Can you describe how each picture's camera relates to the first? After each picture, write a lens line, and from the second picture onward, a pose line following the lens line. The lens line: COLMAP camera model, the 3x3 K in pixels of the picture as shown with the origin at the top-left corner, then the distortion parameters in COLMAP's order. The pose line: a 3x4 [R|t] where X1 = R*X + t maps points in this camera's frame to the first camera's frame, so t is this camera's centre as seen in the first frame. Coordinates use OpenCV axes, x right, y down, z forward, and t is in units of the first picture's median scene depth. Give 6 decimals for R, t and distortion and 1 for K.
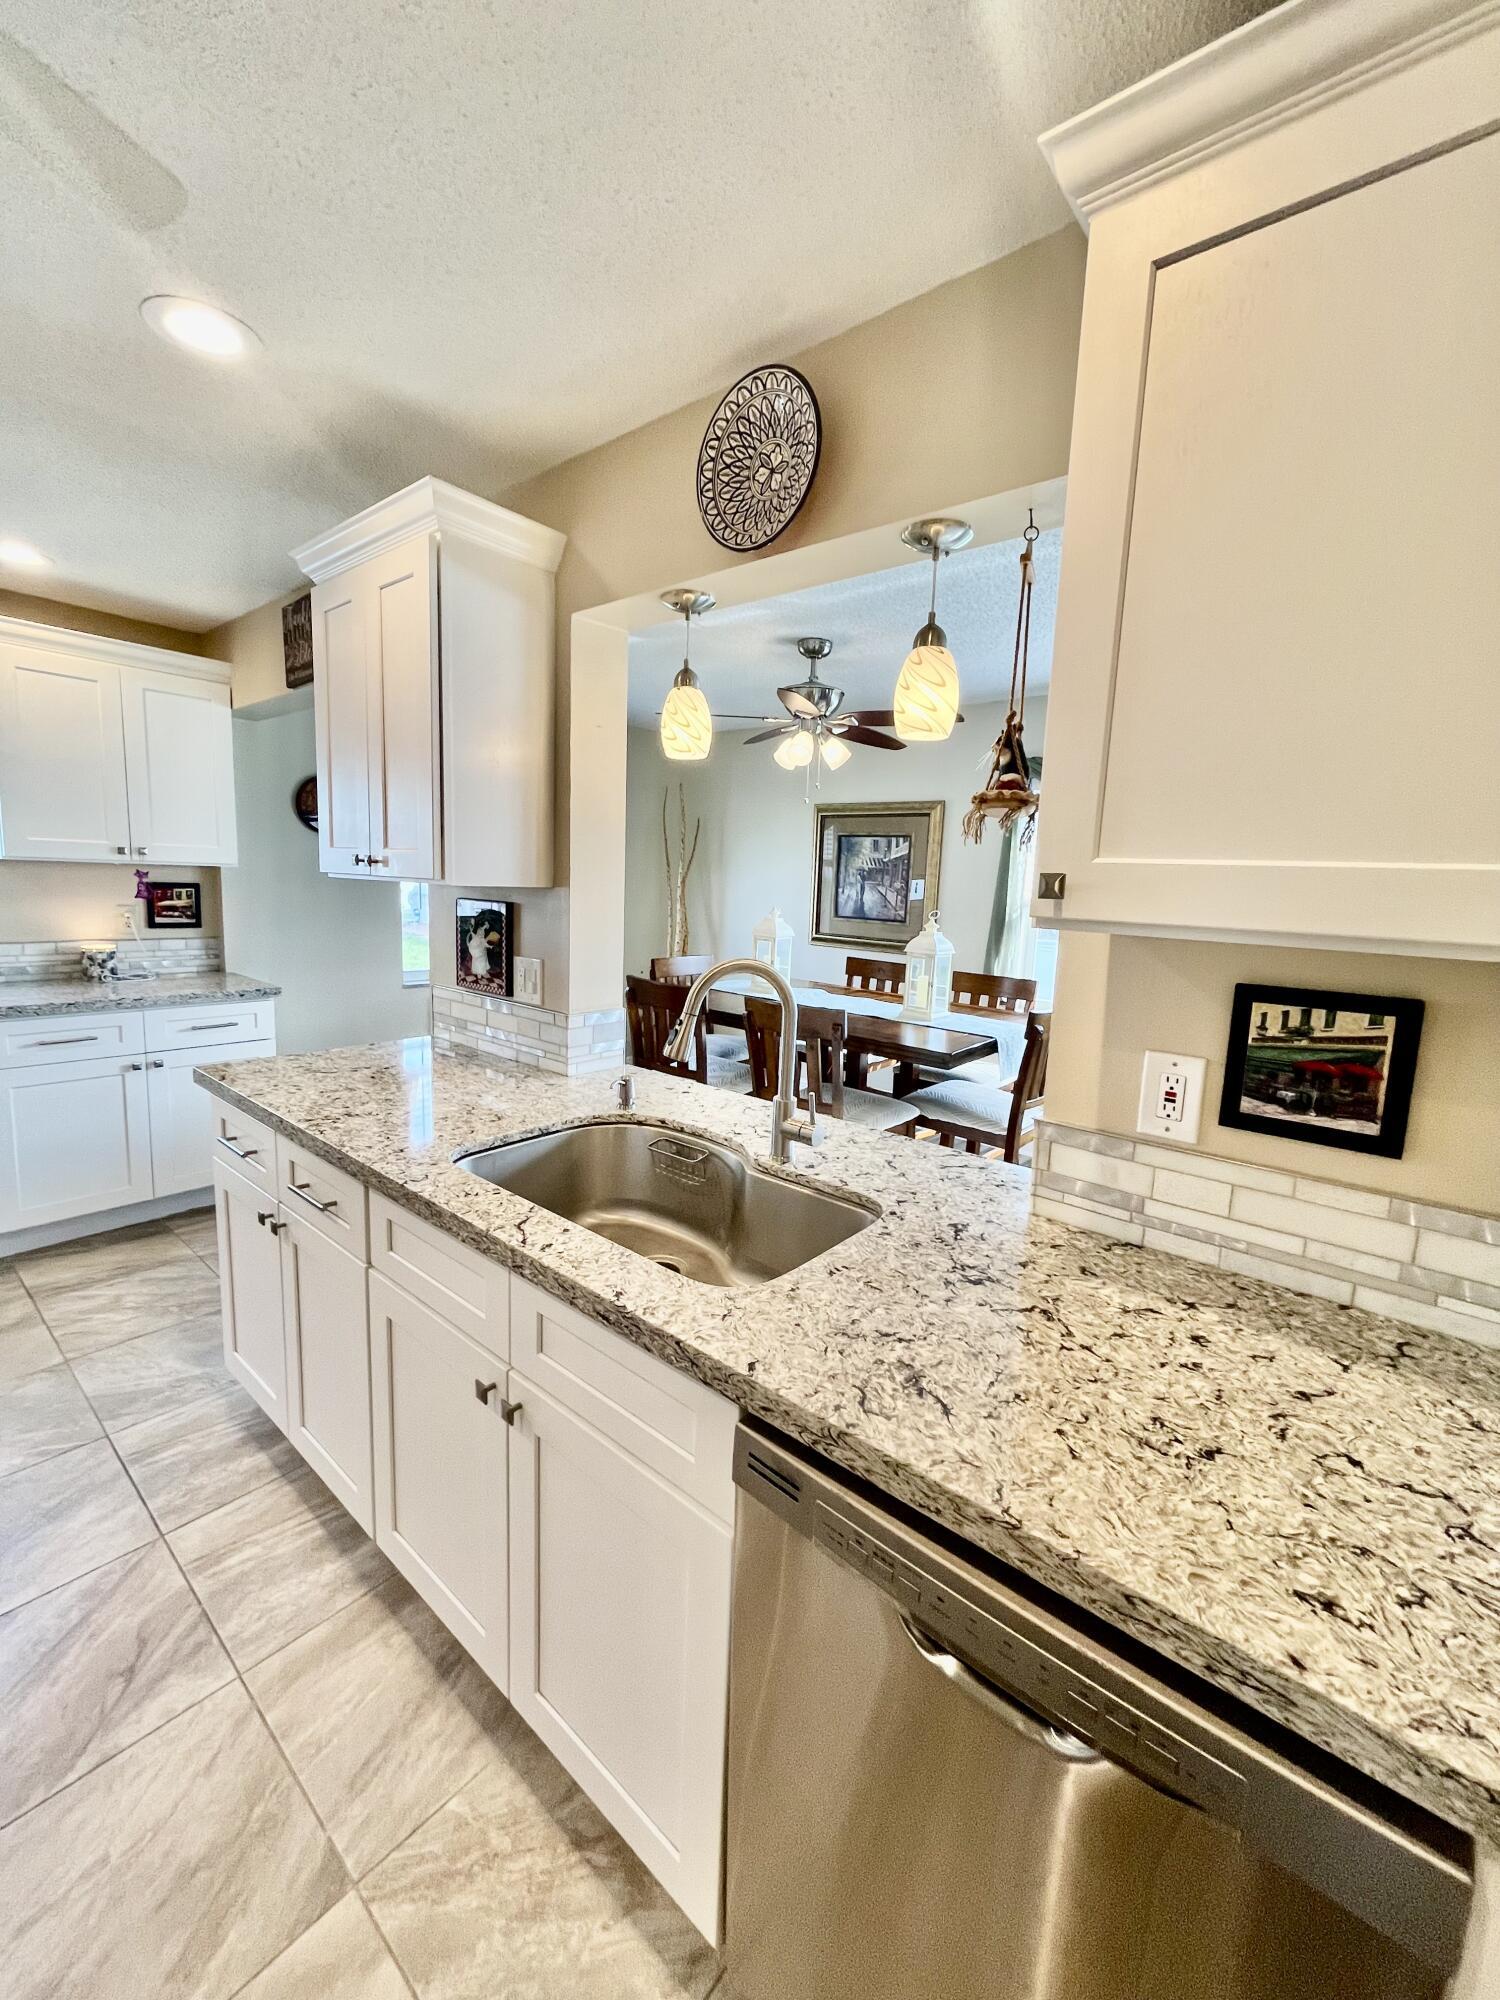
lens RADIAL K [[805.0, 0, 746.6], [0, 805.0, 989.9], [0, 0, 1]] dist [-0.002034, -0.000312]
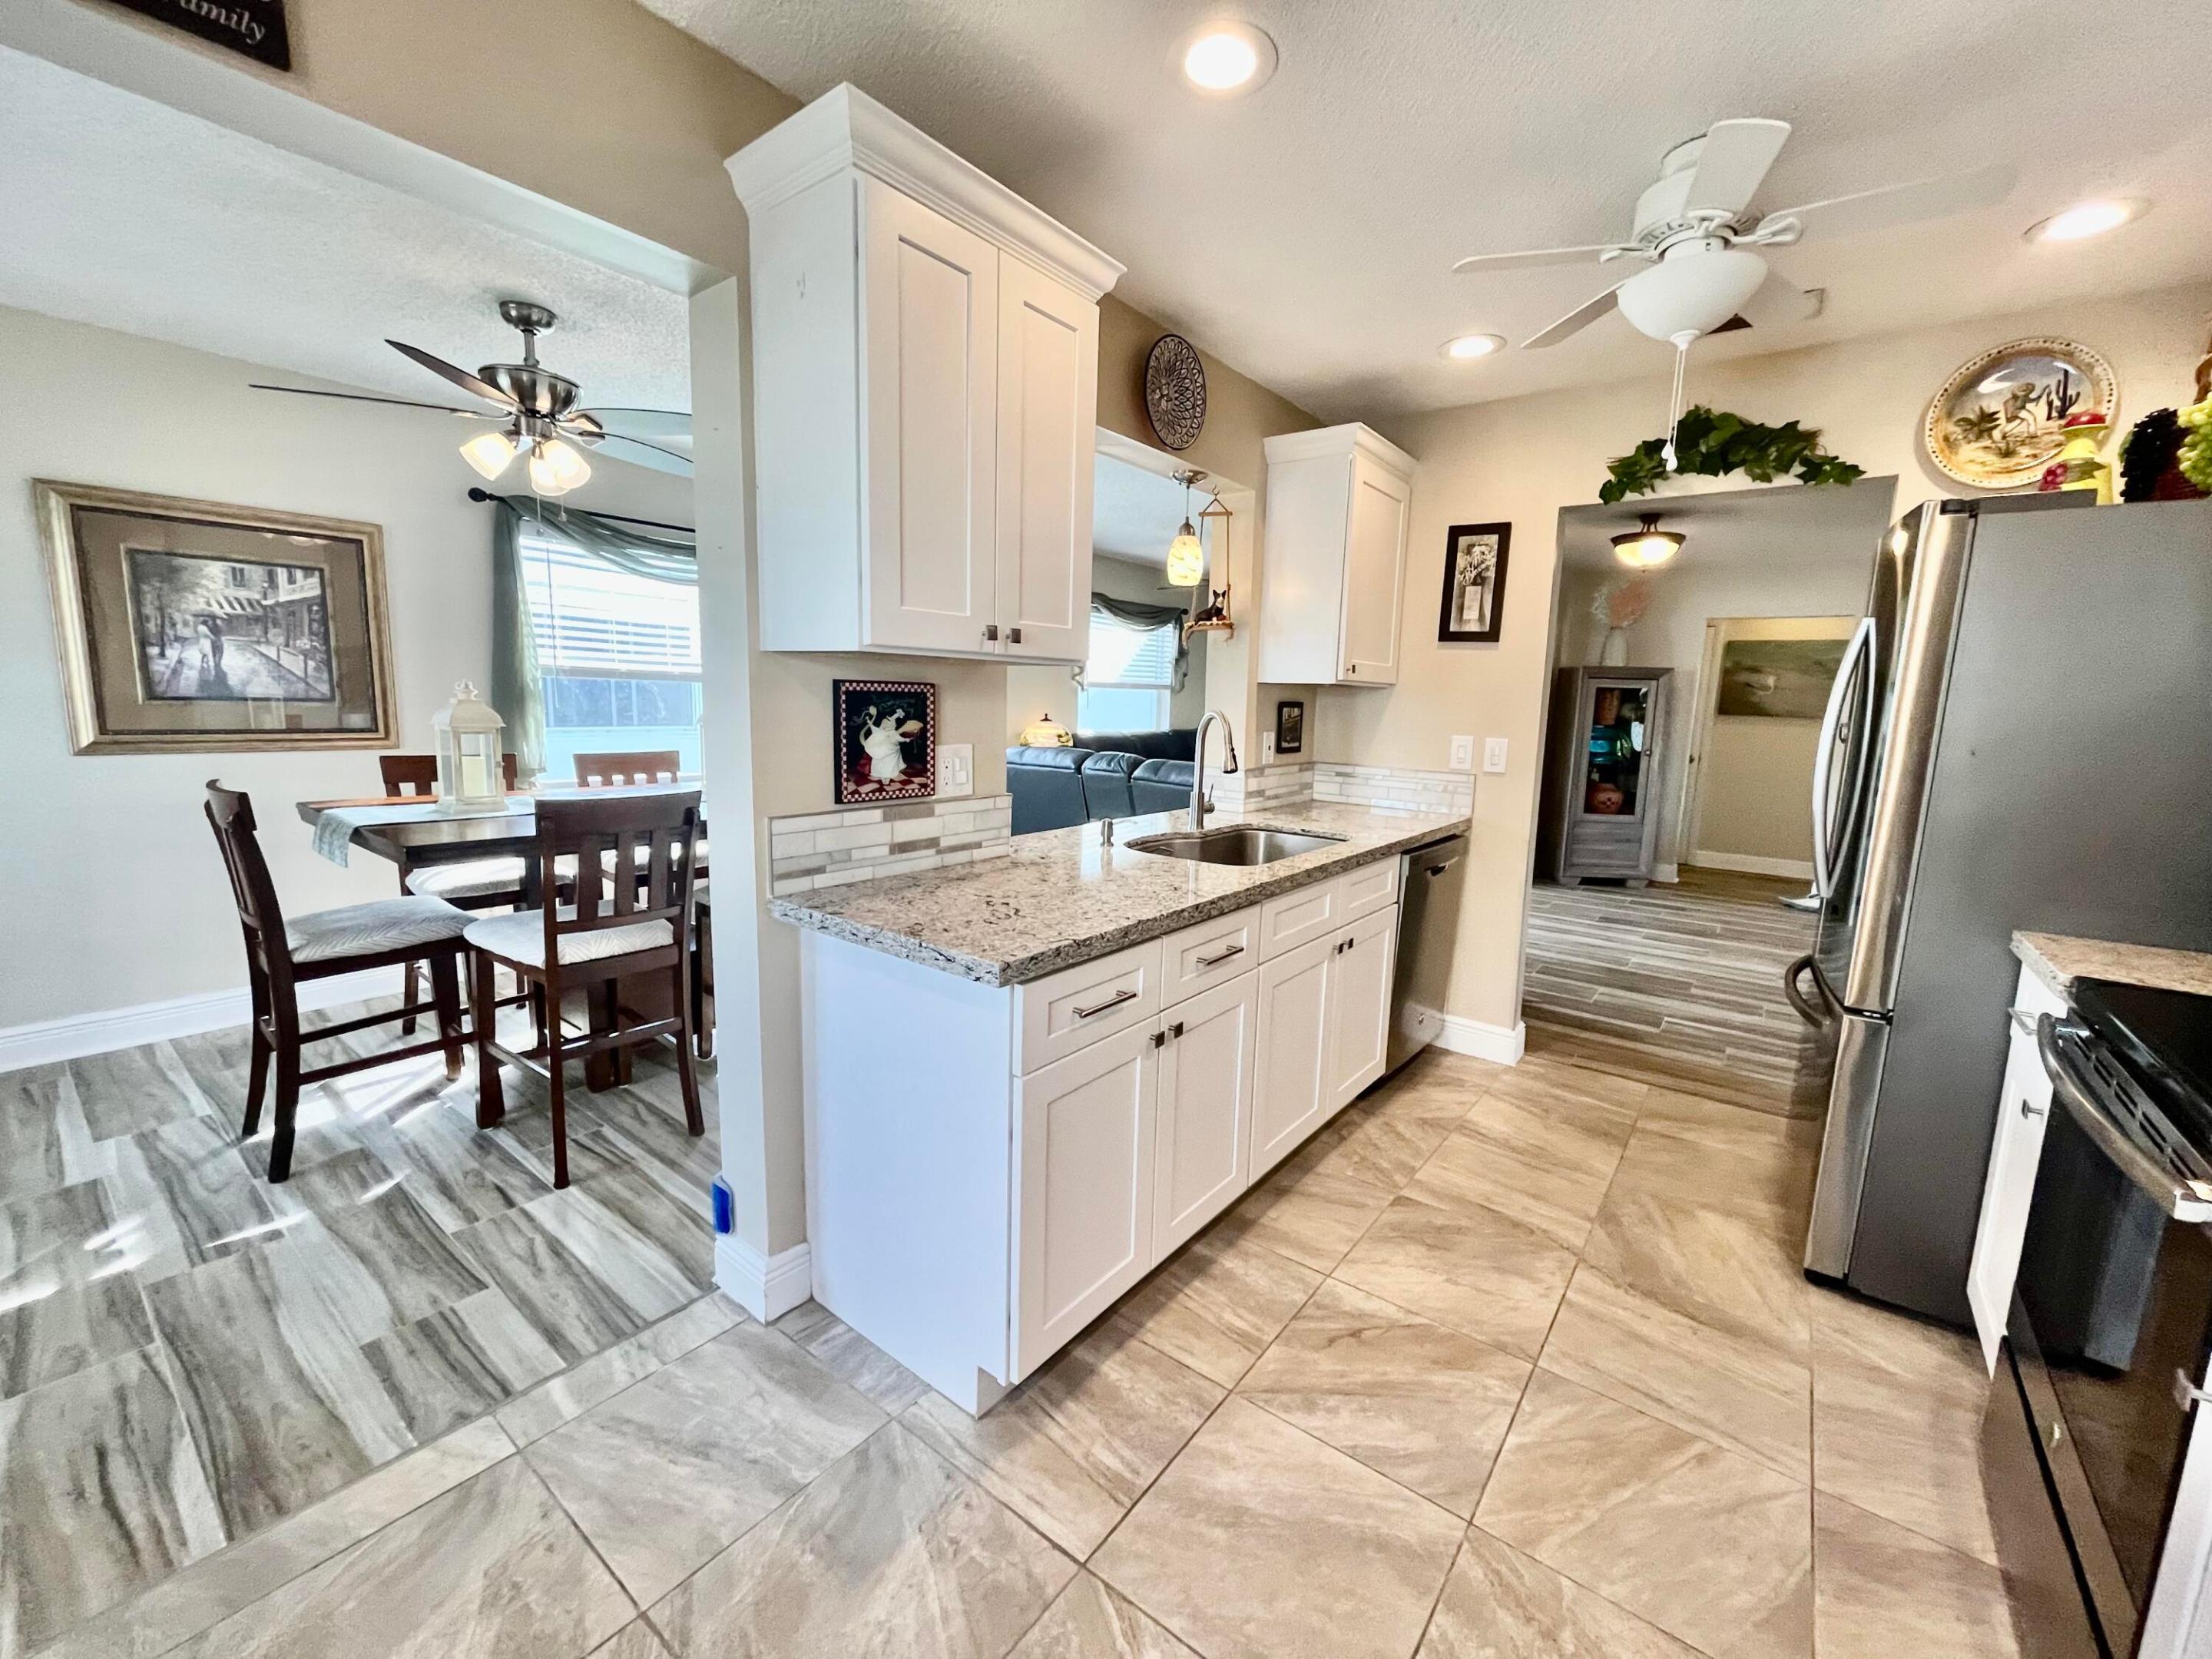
lens RADIAL K [[890.3, 0, 1123.1], [0, 890.3, 824.5], [0, 0, 1]] dist [-0.002034, -0.000312]
pose [[-0.050092, -0.186125, 0.981248, -1.669916], [0.105952, 0.975947, 0.190528, -0.161191], [-0.993109, 0.113509, -0.029166, 1.129399]]
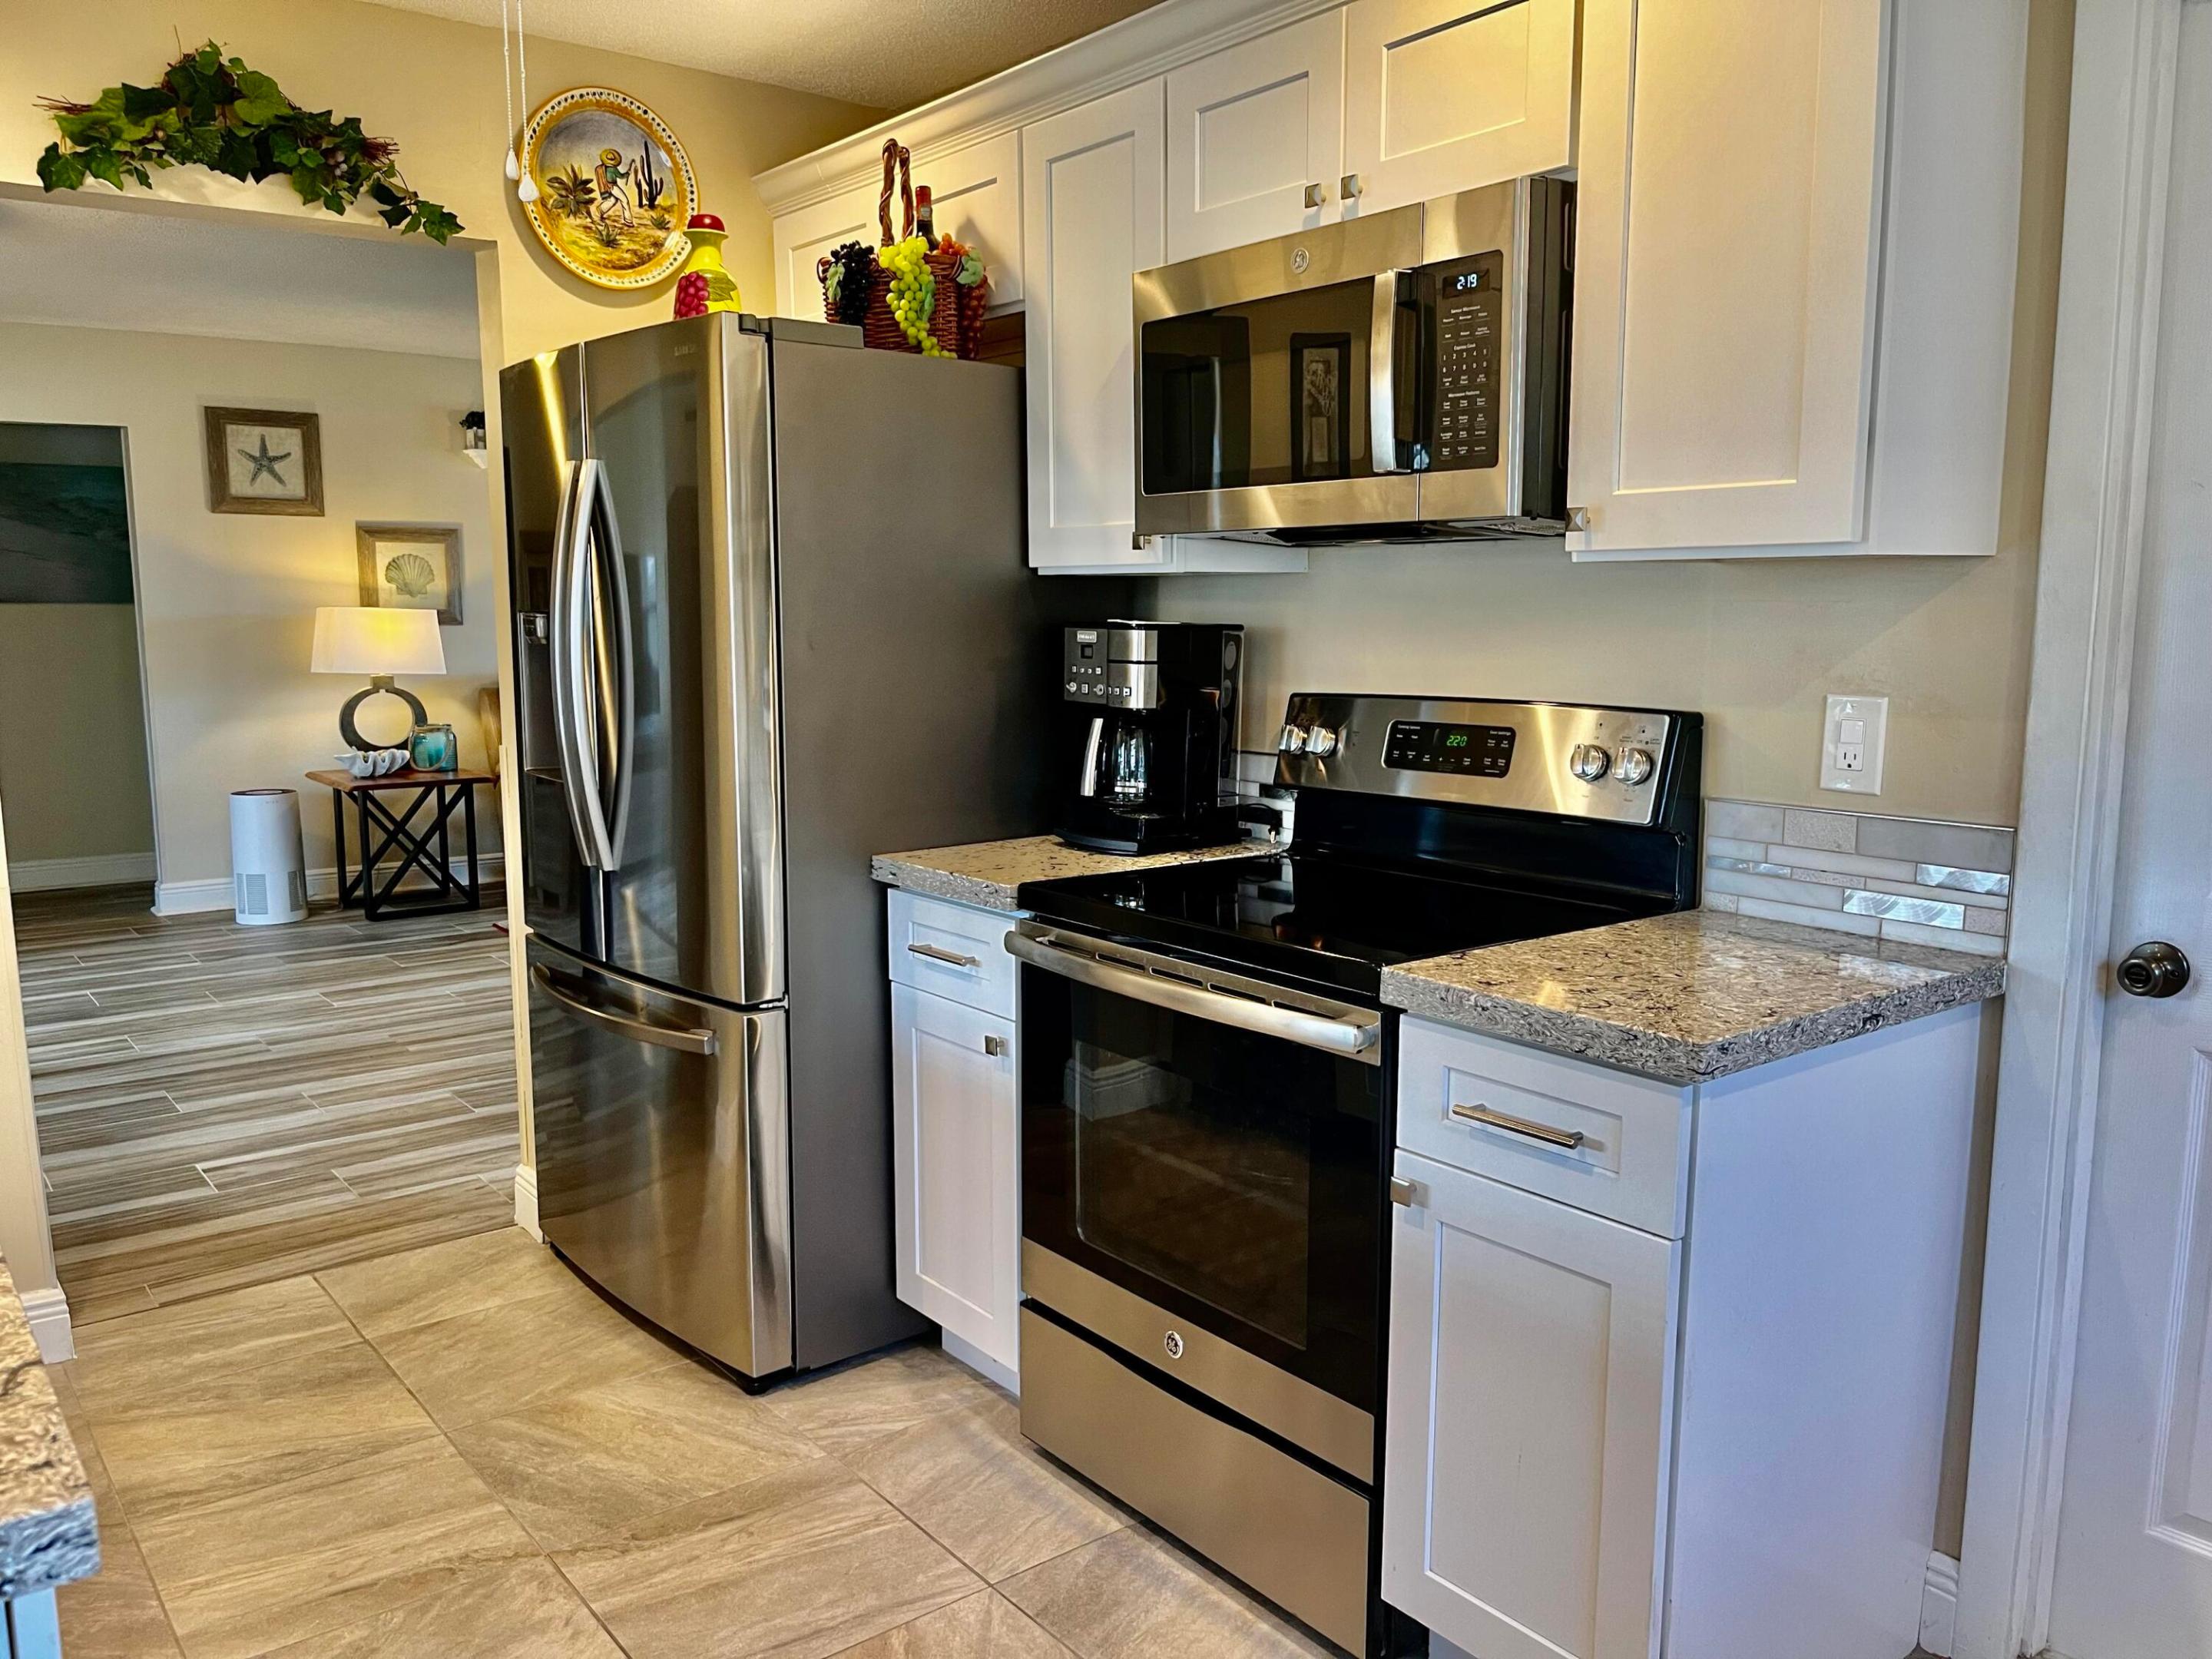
lens RADIAL K [[1684.5, 0, 1106.3], [0, 1684.5, 835.0], [0, 0, 1]] dist [0.033701, -0.039589]
pose [[-0.978781, -0.069272, 0.192844, -1.232749], [-0.012912, 0.960104, 0.279344, -0.215188], [-0.204501, 0.270926, -0.940627, 1.597274]]
